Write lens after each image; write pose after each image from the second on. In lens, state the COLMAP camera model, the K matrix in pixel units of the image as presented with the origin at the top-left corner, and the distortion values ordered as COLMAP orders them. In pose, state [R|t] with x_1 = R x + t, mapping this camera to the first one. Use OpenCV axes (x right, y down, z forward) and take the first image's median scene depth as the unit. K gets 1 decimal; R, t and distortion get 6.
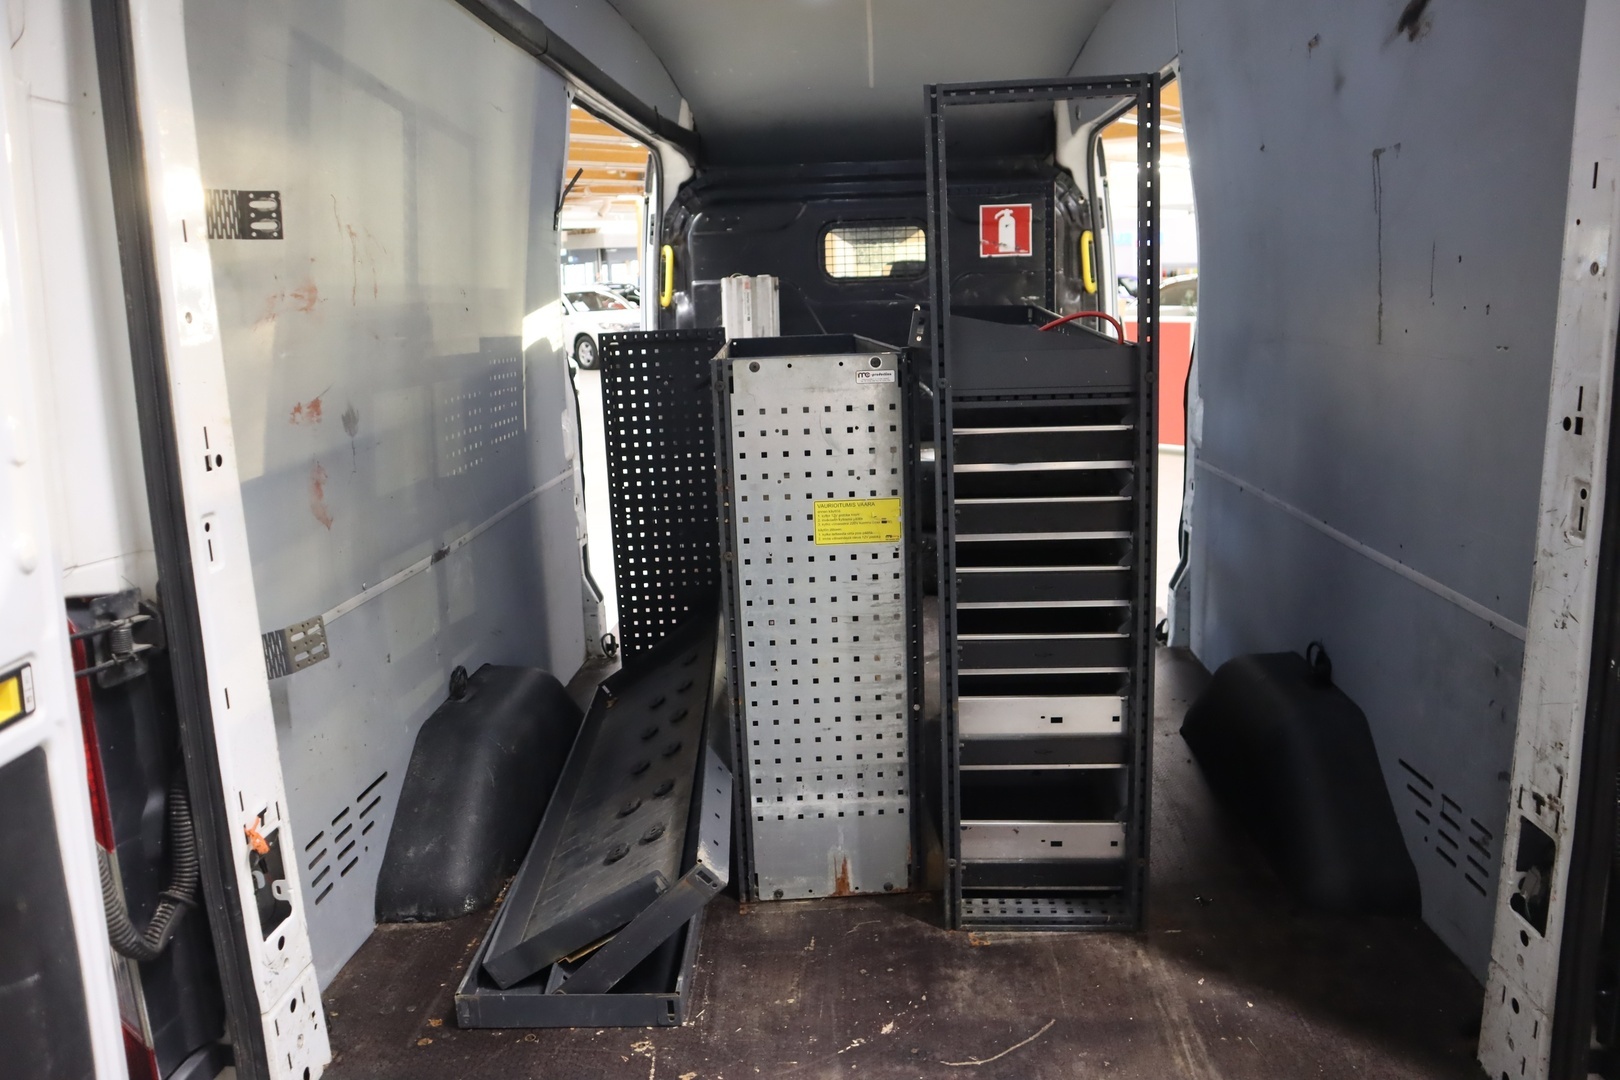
lens RADIAL K [[1128.7, 0, 813.3], [0, 1128.7, 538.6], [0, 0, 1]] dist [-0.123257, 0.080016]
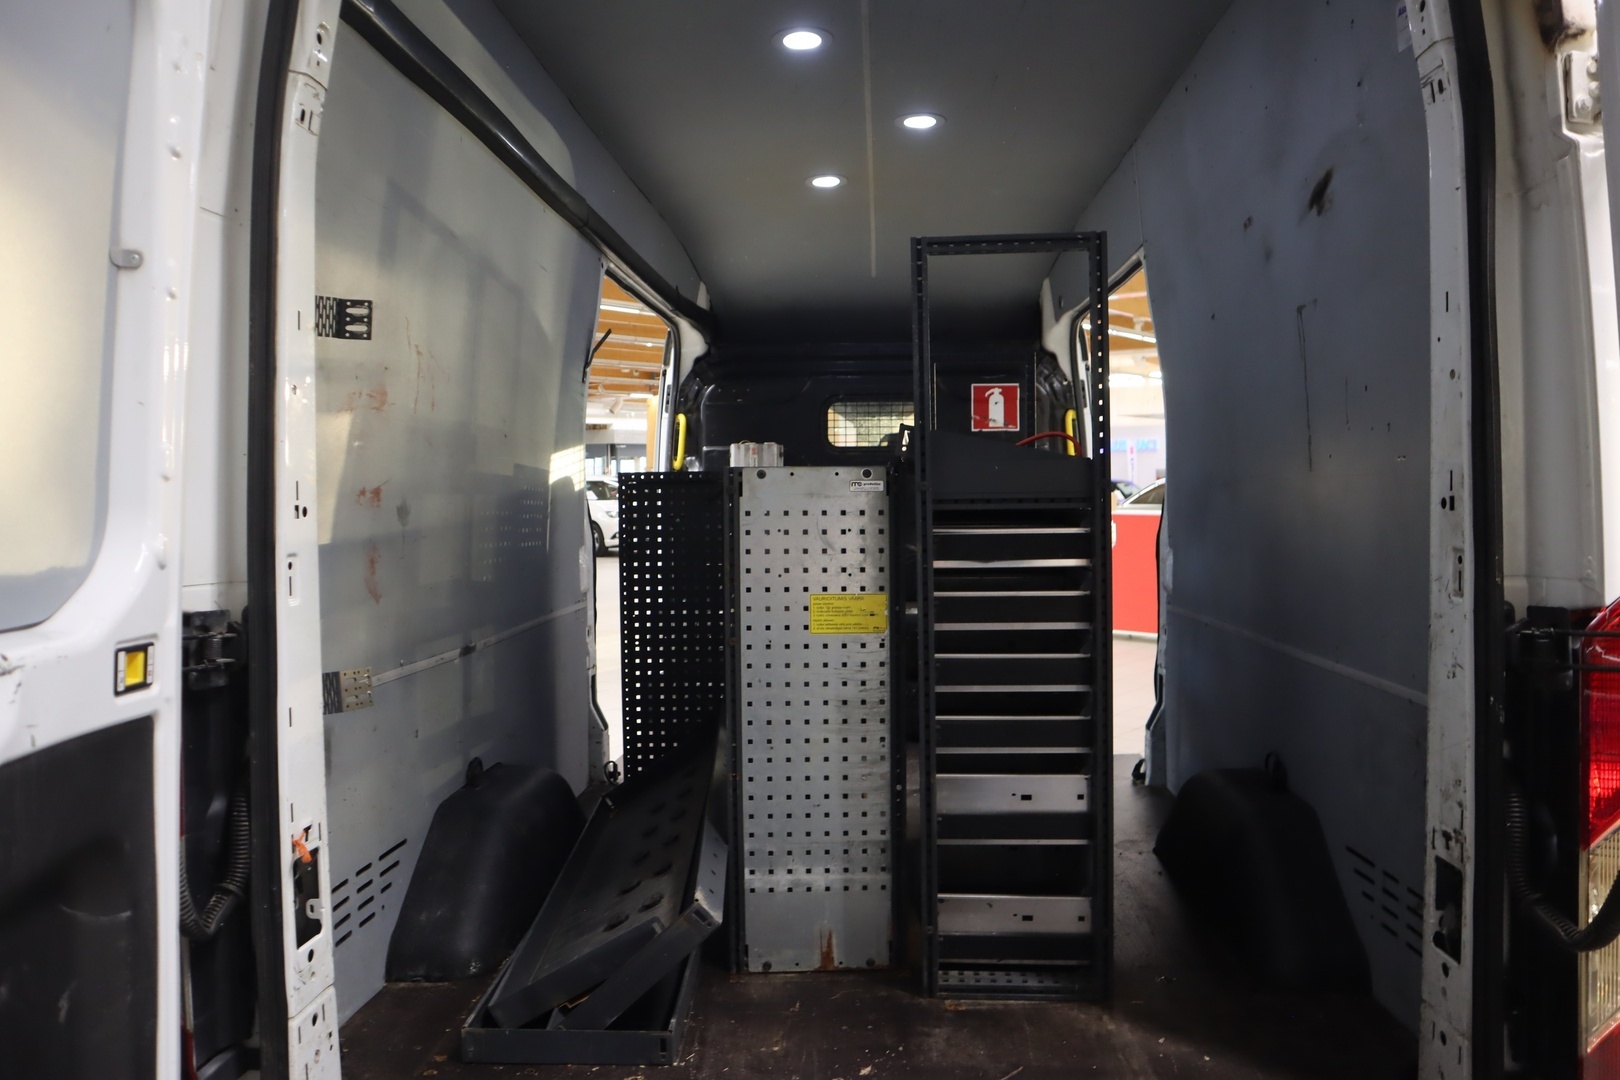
lens RADIAL K [[1128.7, 0, 813.3], [0, 1128.7, 538.6], [0, 0, 1]] dist [-0.123257, 0.080016]
pose [[0.999649, 0.026403, -0.001992, 0.004572], [-0.026340, 0.983937, -0.176562, 0.110439], [-0.002702, 0.176552, 0.984288, -0.118259]]
